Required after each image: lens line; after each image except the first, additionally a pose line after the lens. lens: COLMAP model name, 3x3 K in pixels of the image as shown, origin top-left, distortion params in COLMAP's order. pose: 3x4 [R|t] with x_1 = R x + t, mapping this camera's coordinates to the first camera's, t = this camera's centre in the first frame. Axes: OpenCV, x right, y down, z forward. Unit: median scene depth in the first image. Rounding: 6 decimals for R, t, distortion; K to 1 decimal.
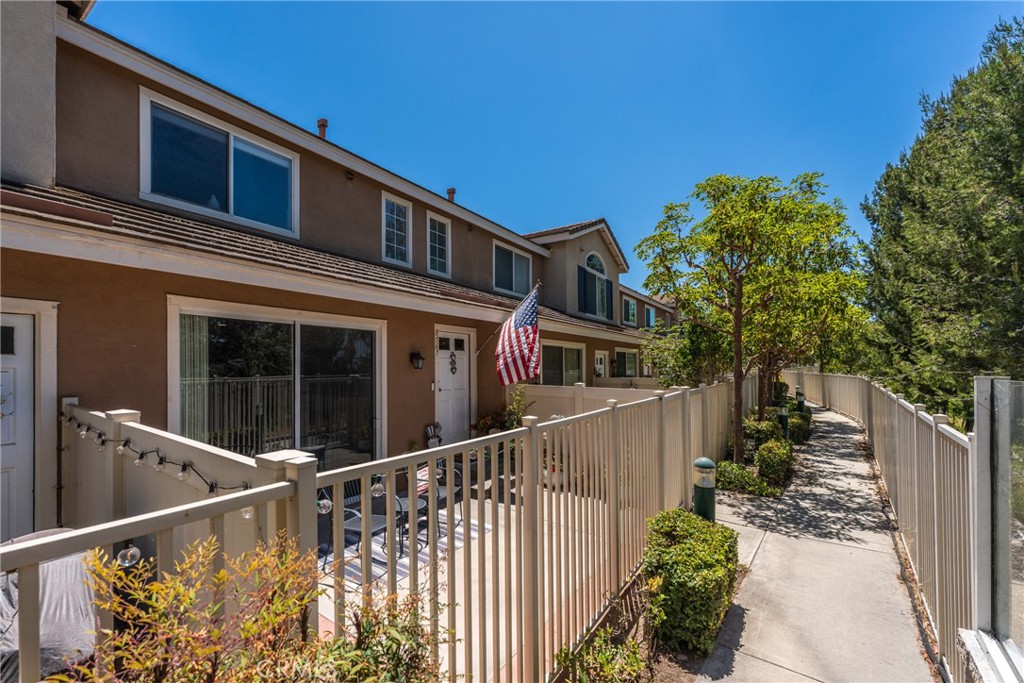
lens RADIAL K [[406.2, 0, 493.9], [0, 406.2, 373.0], [0, 0, 1]] dist [-0.001850, -0.000034]
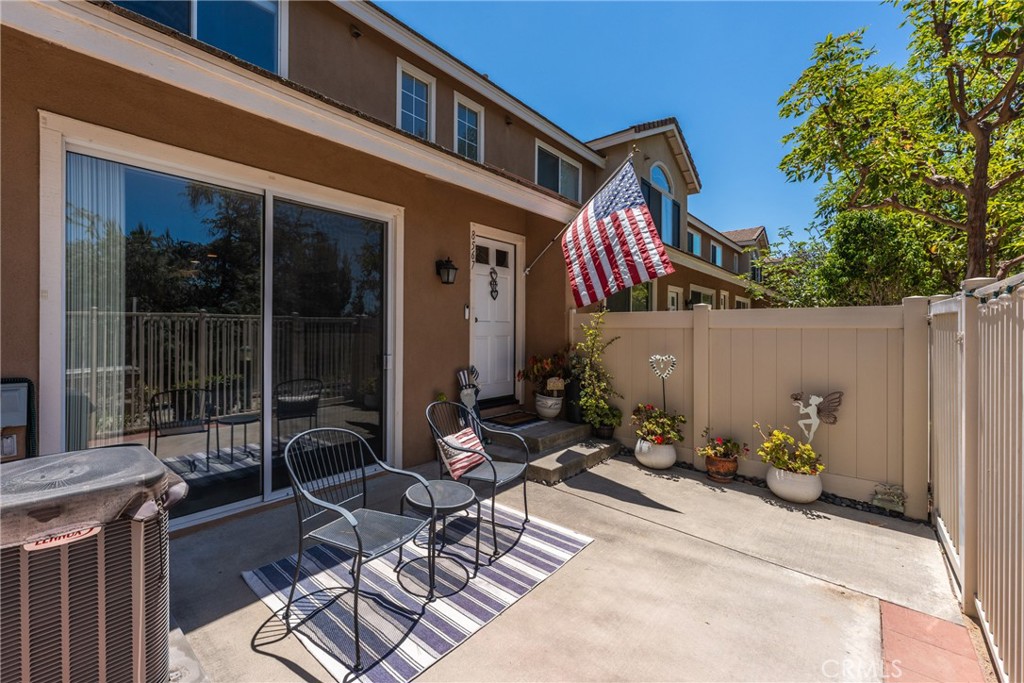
lens RADIAL K [[433.5, 0, 449.9], [0, 433.5, 330.1], [0, 0, 1]] dist [0.000832, -0.000008]
pose [[0.990893, 0.008127, -0.134405, -0.079287], [-0.009190, 0.999931, -0.007291, 0.066708], [0.134337, 0.008460, 0.990900, 0.264056]]
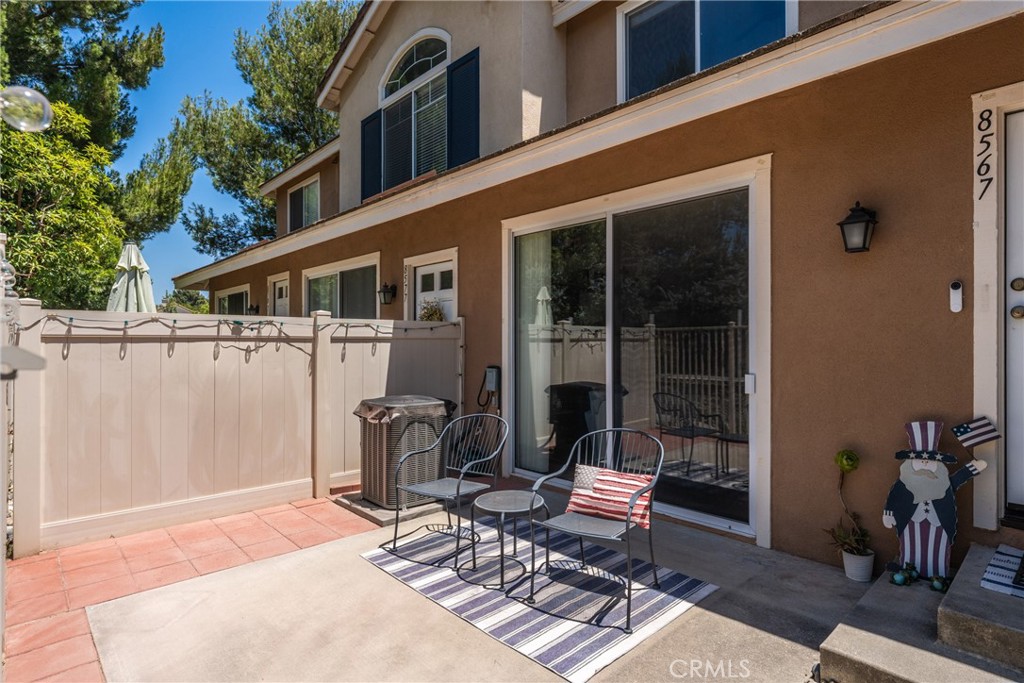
lens RADIAL K [[538.6, 0, 511.3], [0, 538.6, 342.9], [0, 0, 1]] dist [-0.000130, -0.000202]
pose [[-0.187567, 0.001153, -0.982251, 0.322571], [-0.009462, 0.999951, 0.002981, 0.068037], [0.982206, 0.009853, -0.187547, 0.728091]]
